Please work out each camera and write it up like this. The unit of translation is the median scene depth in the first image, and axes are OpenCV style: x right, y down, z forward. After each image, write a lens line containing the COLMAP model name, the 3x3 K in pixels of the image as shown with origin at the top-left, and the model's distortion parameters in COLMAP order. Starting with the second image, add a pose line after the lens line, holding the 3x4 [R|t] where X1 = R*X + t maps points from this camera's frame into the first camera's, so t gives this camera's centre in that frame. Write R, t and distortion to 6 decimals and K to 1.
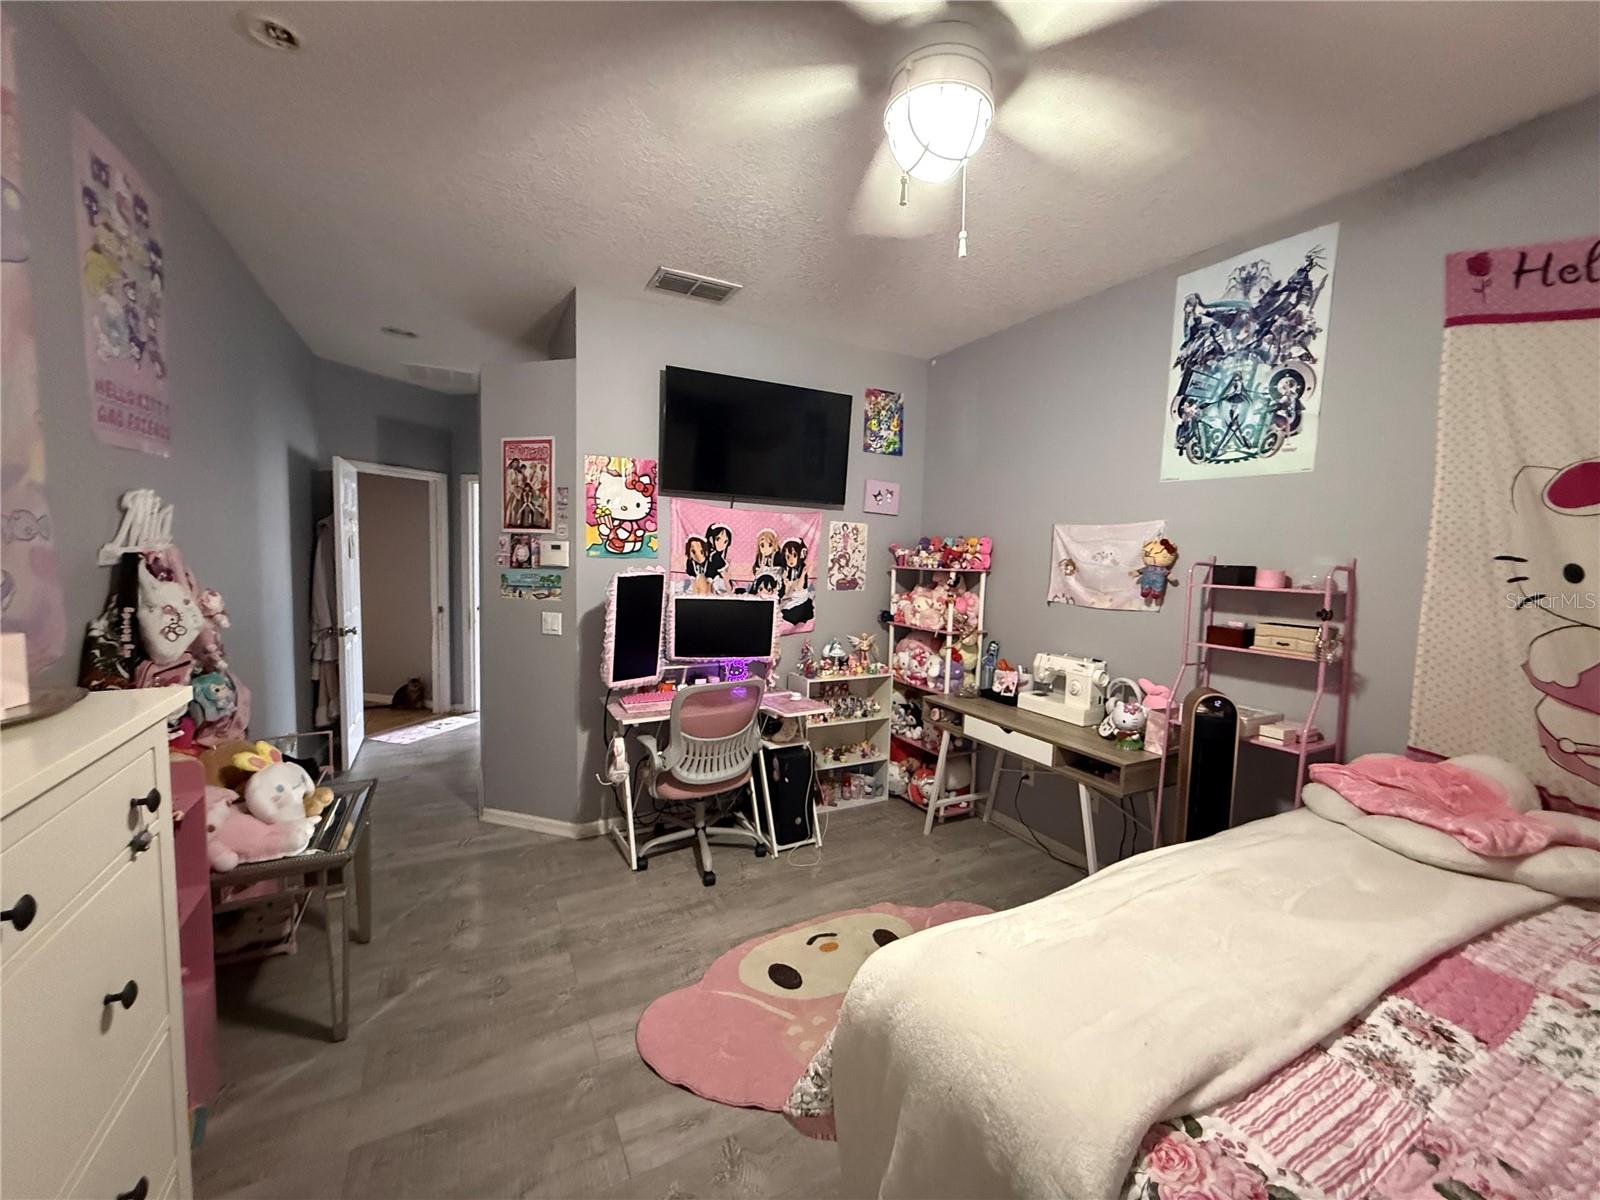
lens RADIAL K [[631.7, 0, 797.4], [0, 631.7, 606.2], [0, 0, 1]] dist [-0.016060, -0.000027]
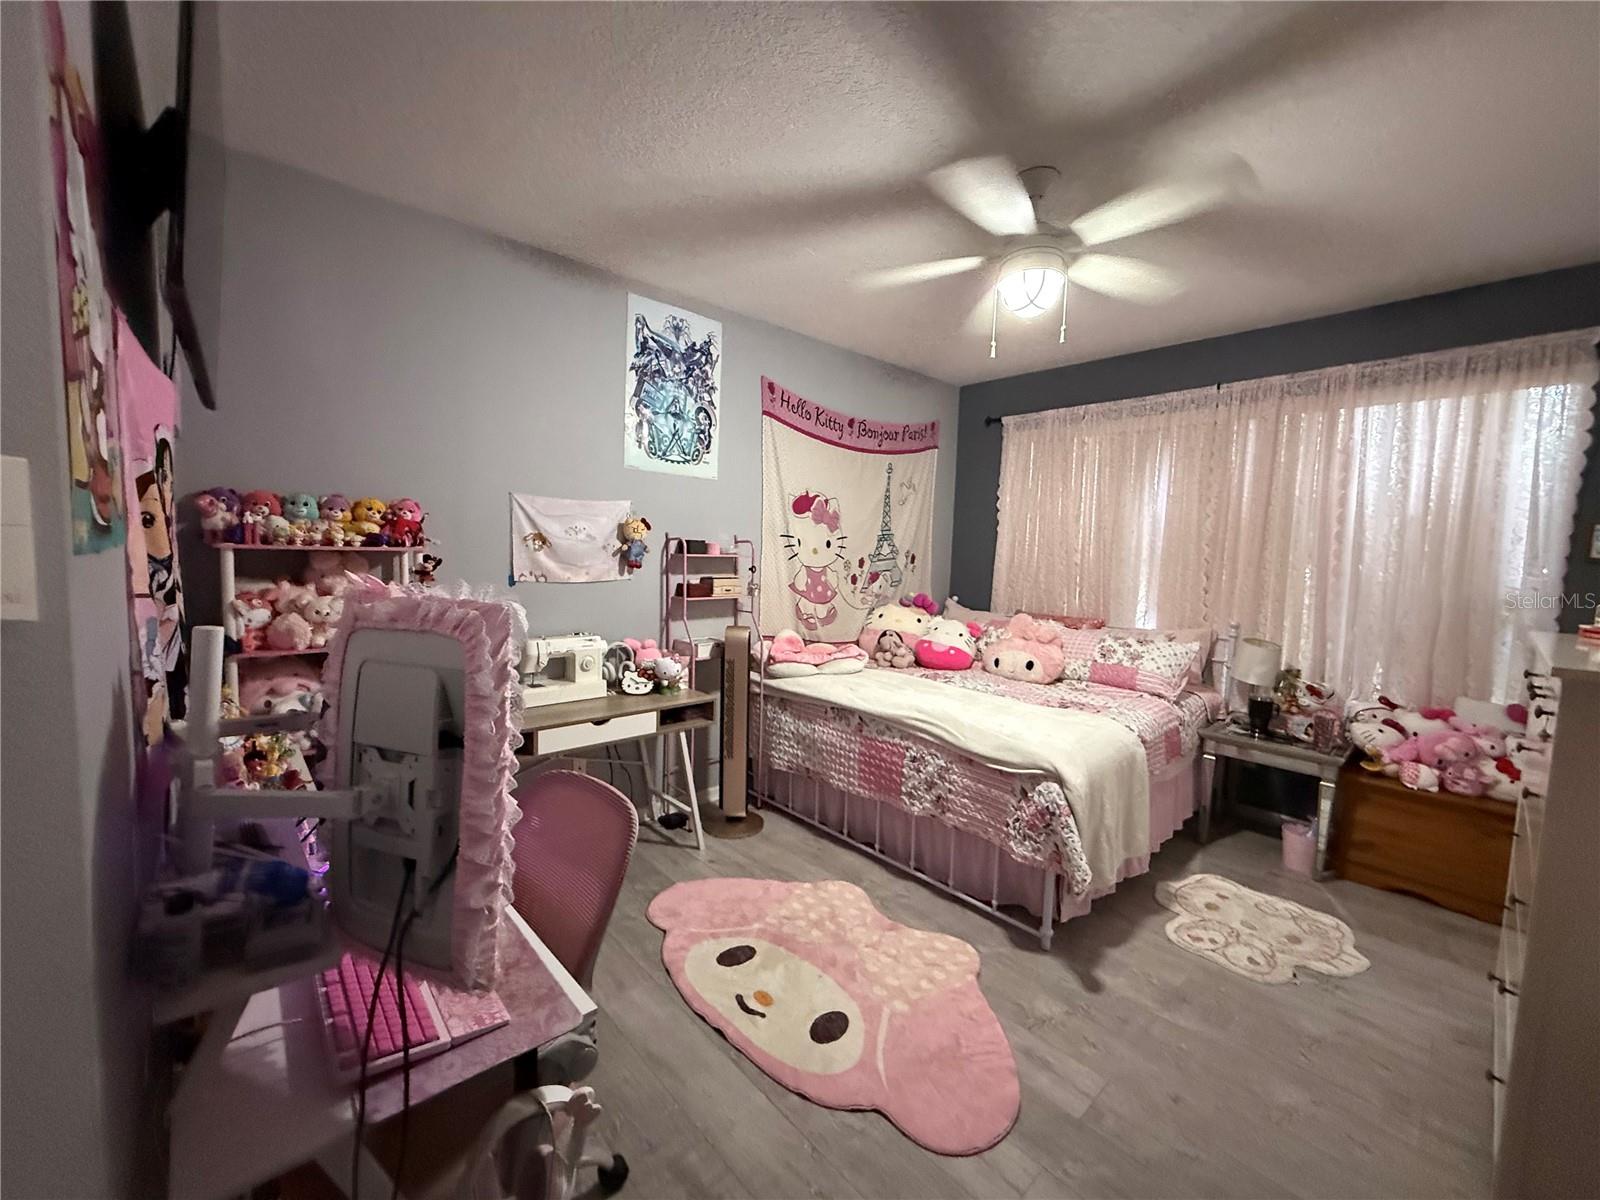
lens RADIAL K [[631.7, 0, 796.5], [0, 631.7, 592.8], [0, 0, 1]] dist [-0.016060, -0.000027]
pose [[-0.245478, -0.109615, 0.963185, -0.711419], [0.041102, 0.991516, 0.123314, -0.110128], [-0.968530, 0.069859, -0.238890, 1.097712]]
